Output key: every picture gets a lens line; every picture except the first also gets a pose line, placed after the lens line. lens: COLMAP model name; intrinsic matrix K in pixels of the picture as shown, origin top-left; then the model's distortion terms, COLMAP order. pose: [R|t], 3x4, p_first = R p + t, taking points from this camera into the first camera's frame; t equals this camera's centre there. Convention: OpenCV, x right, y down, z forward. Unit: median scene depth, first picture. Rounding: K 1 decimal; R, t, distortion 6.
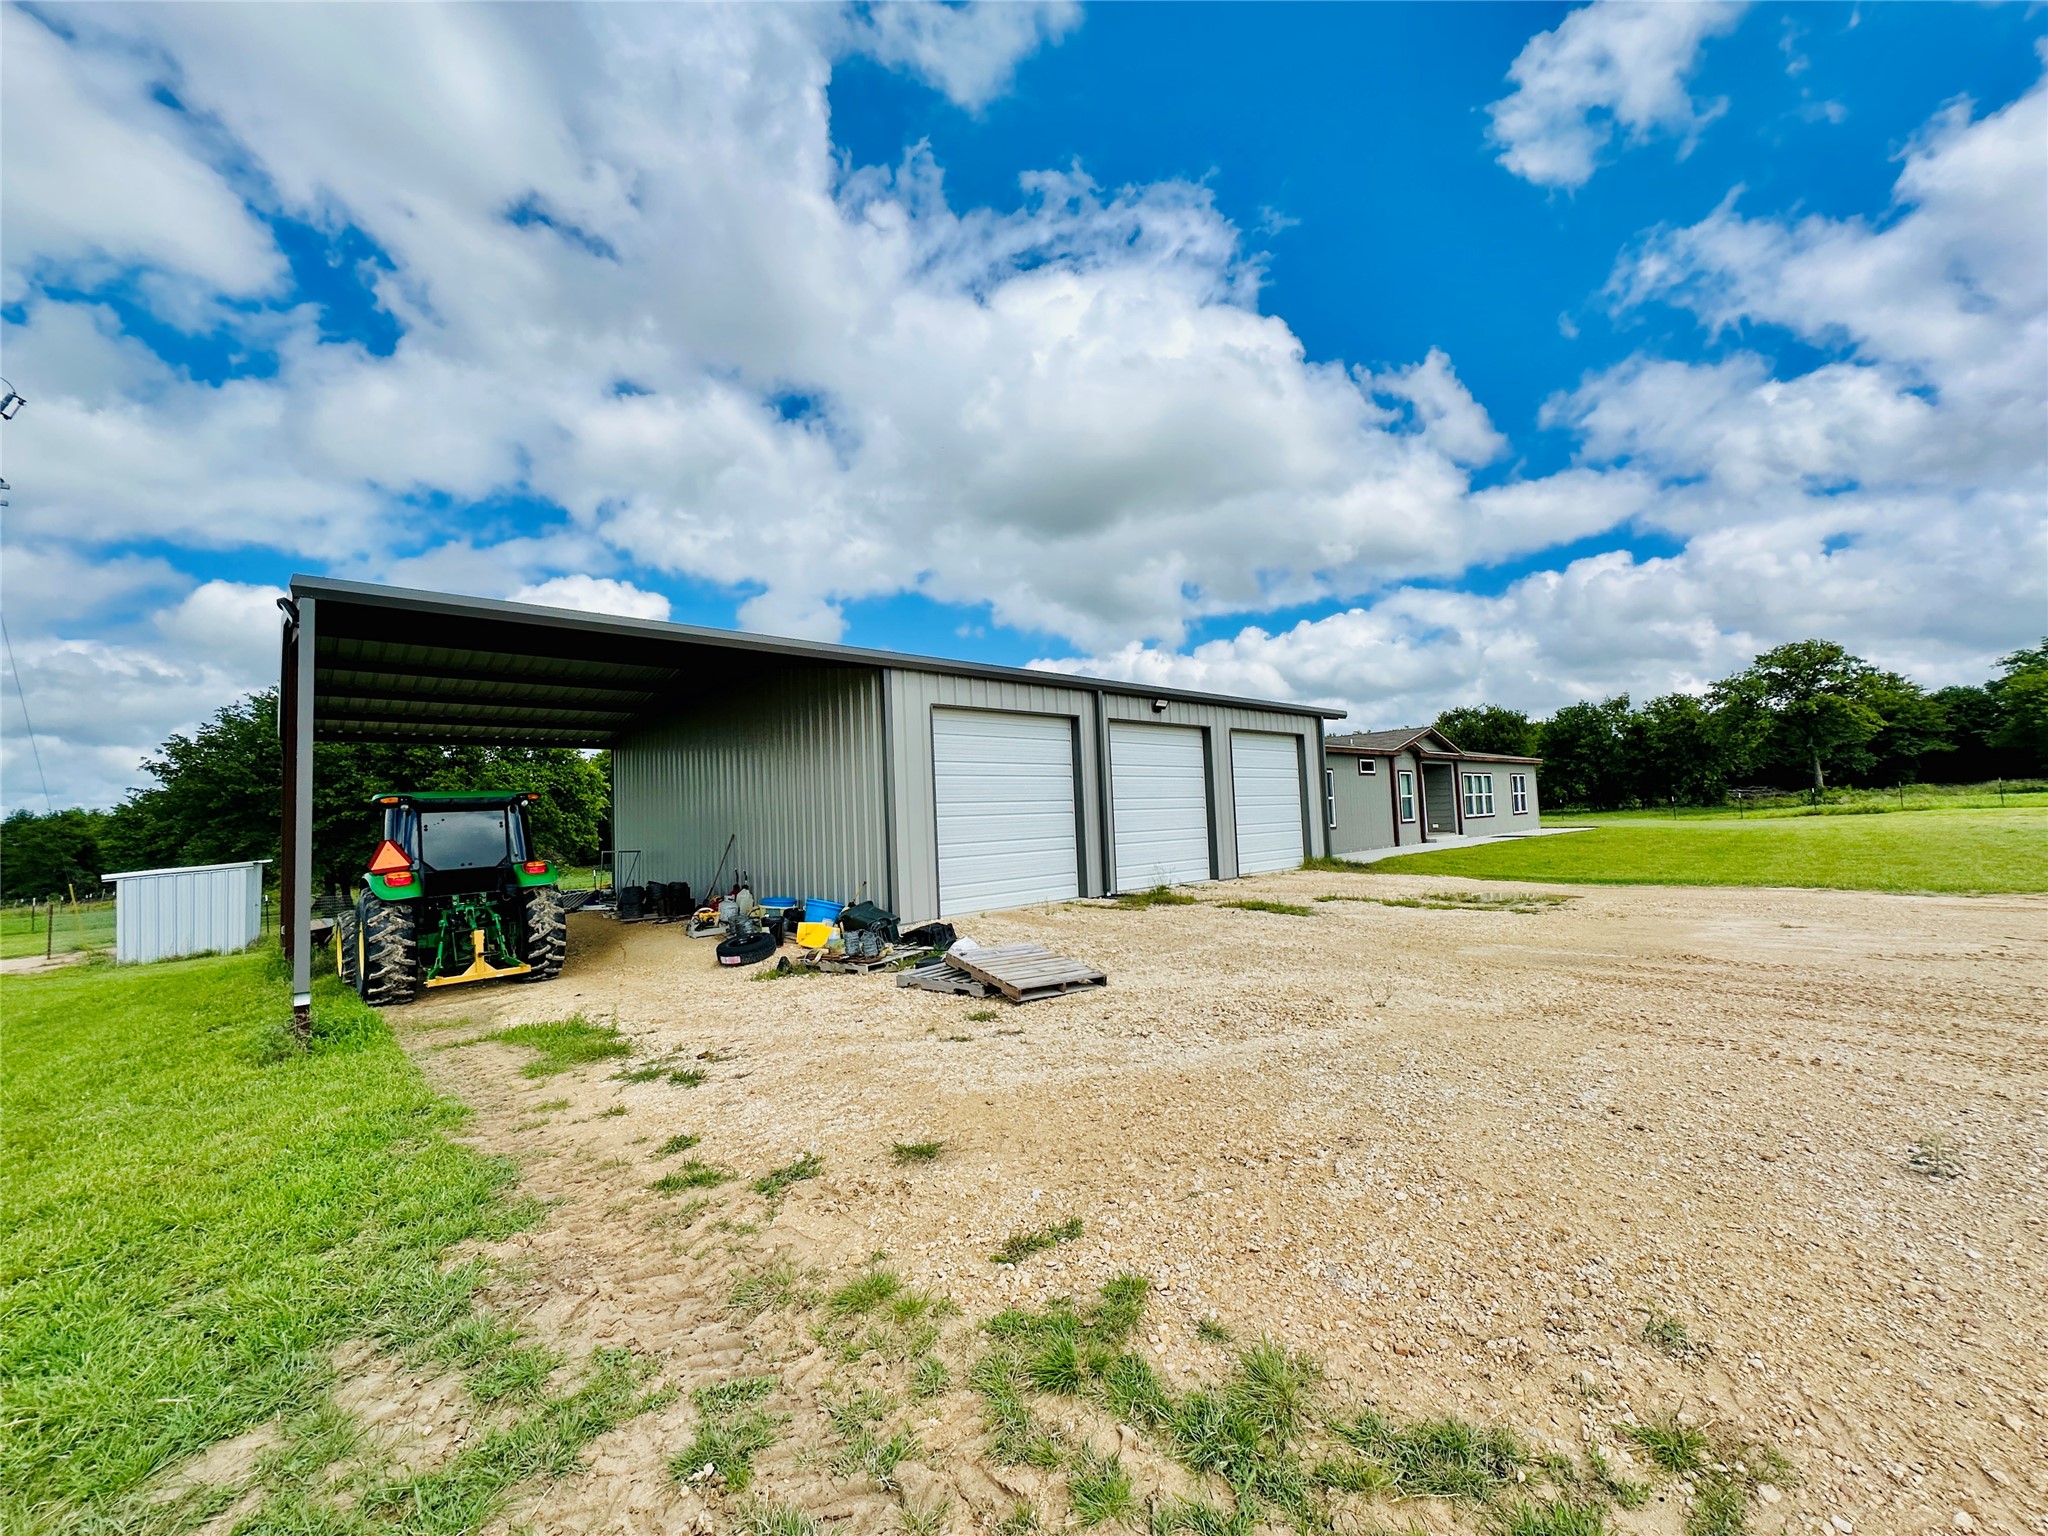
lens RADIAL K [[819.0, 0, 1027.1], [0, 819.0, 758.5], [0, 0, 1]] dist [-0.000946, 0.000027]
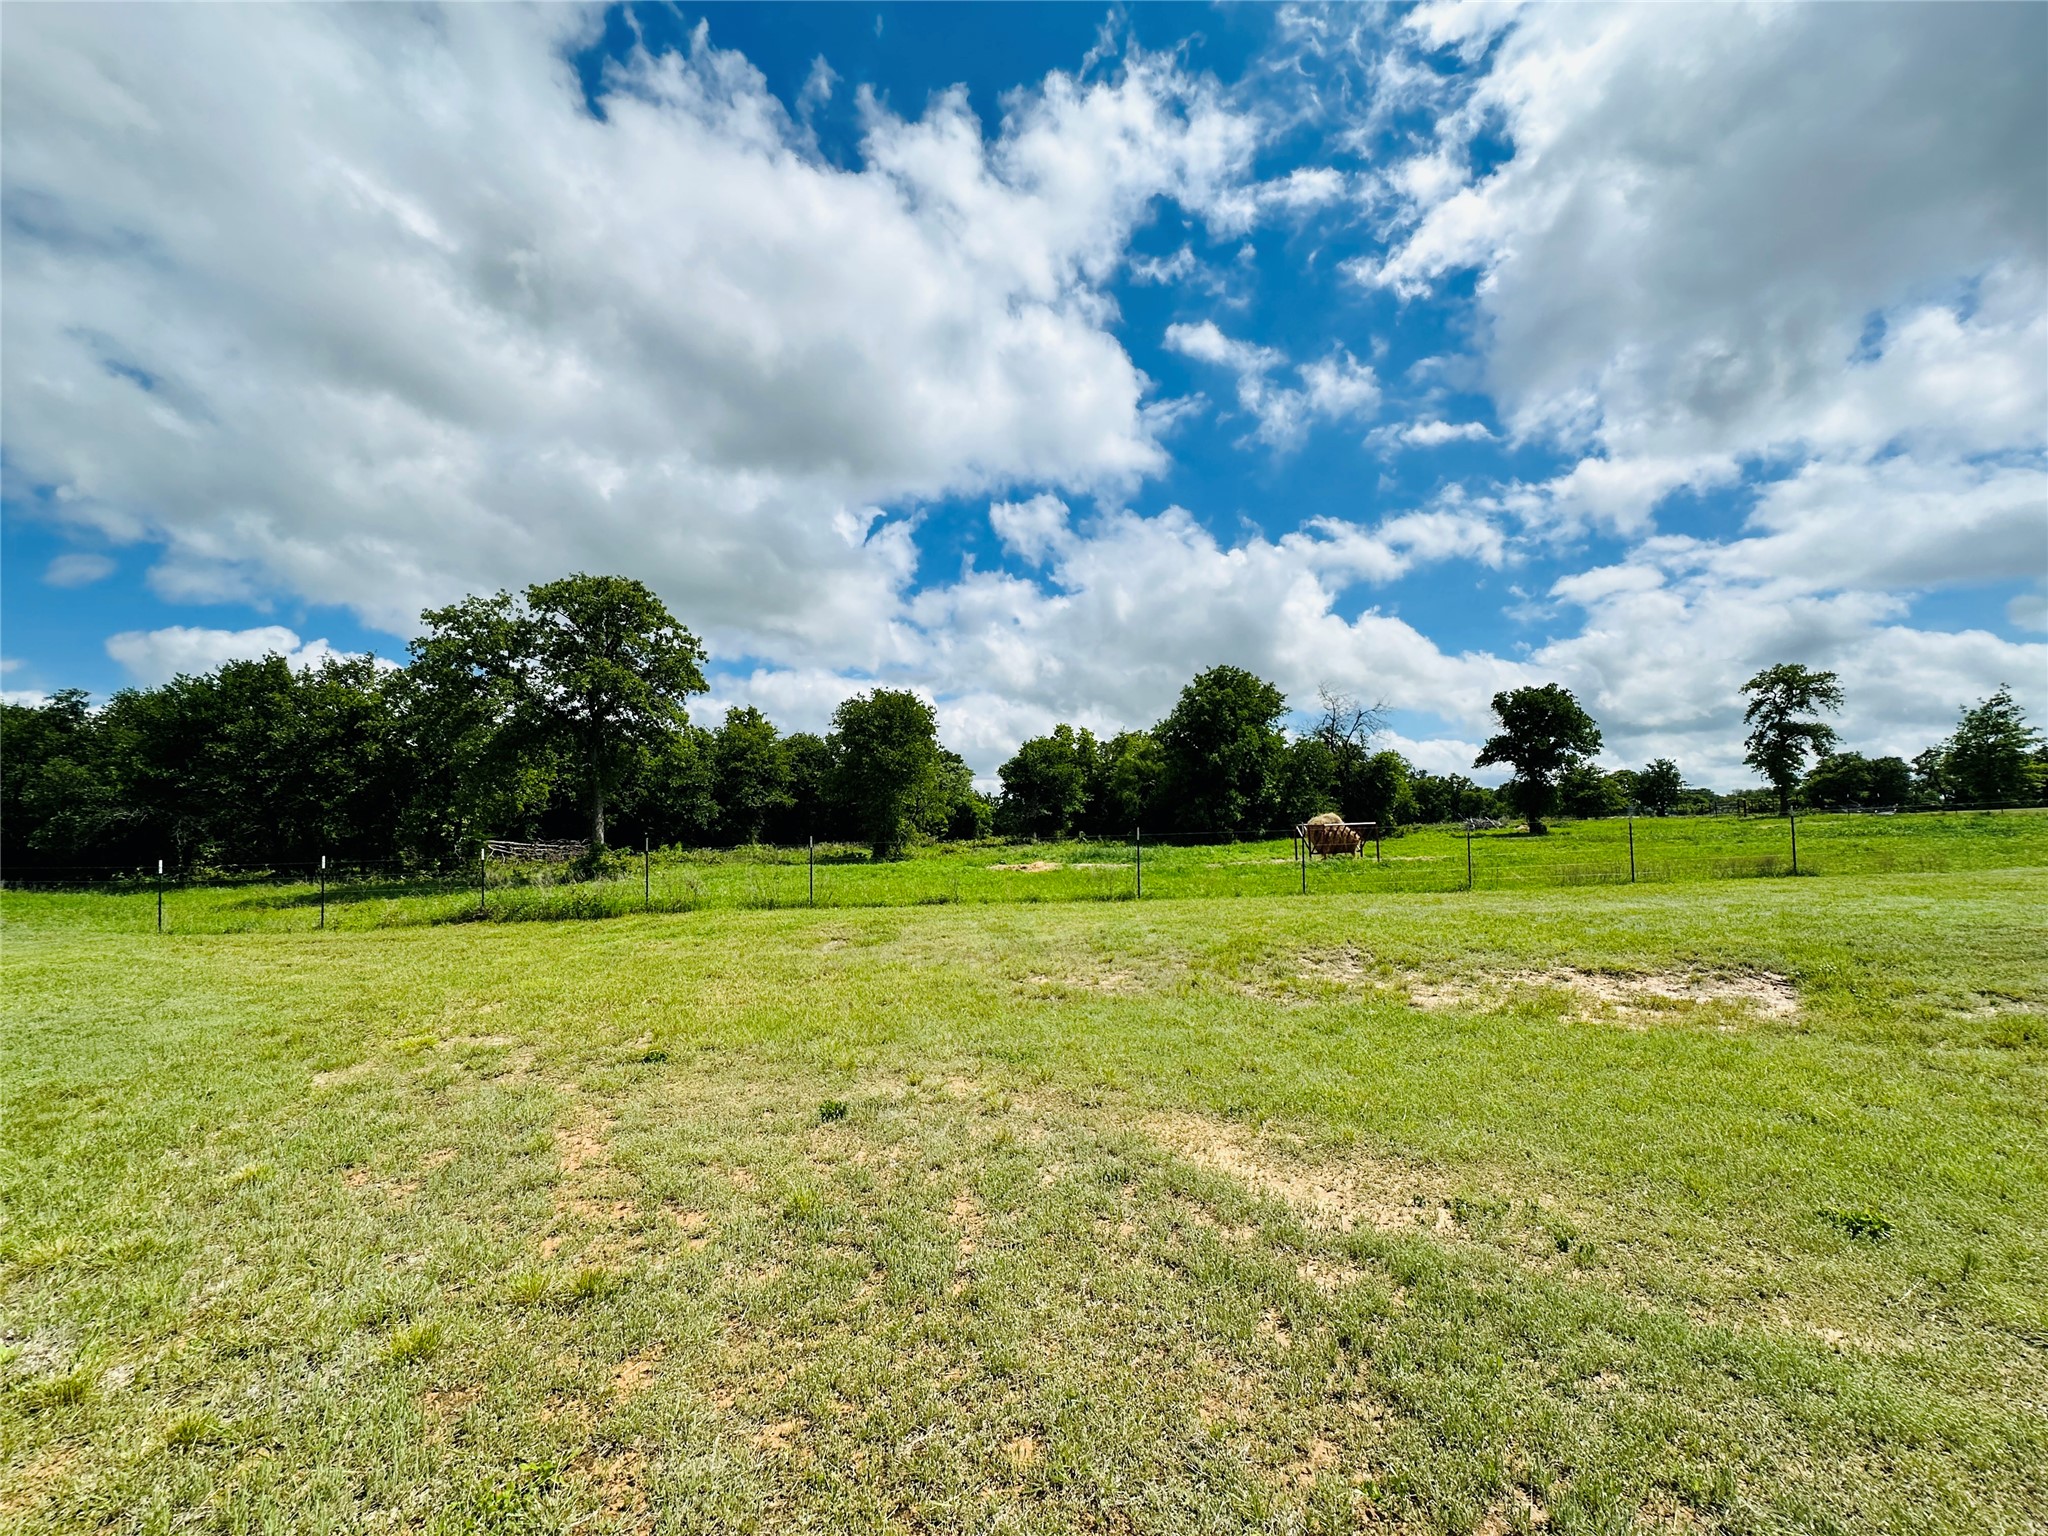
lens RADIAL K [[819.0, 0, 1027.1], [0, 819.0, 758.5], [0, 0, 1]] dist [-0.000946, 0.000027]
pose [[0.449430, 0.121452, 0.885021, 0.493918], [-0.070894, 0.992439, -0.100192, 0.010142], [-0.890498, -0.017713, 0.454642, 0.406963]]
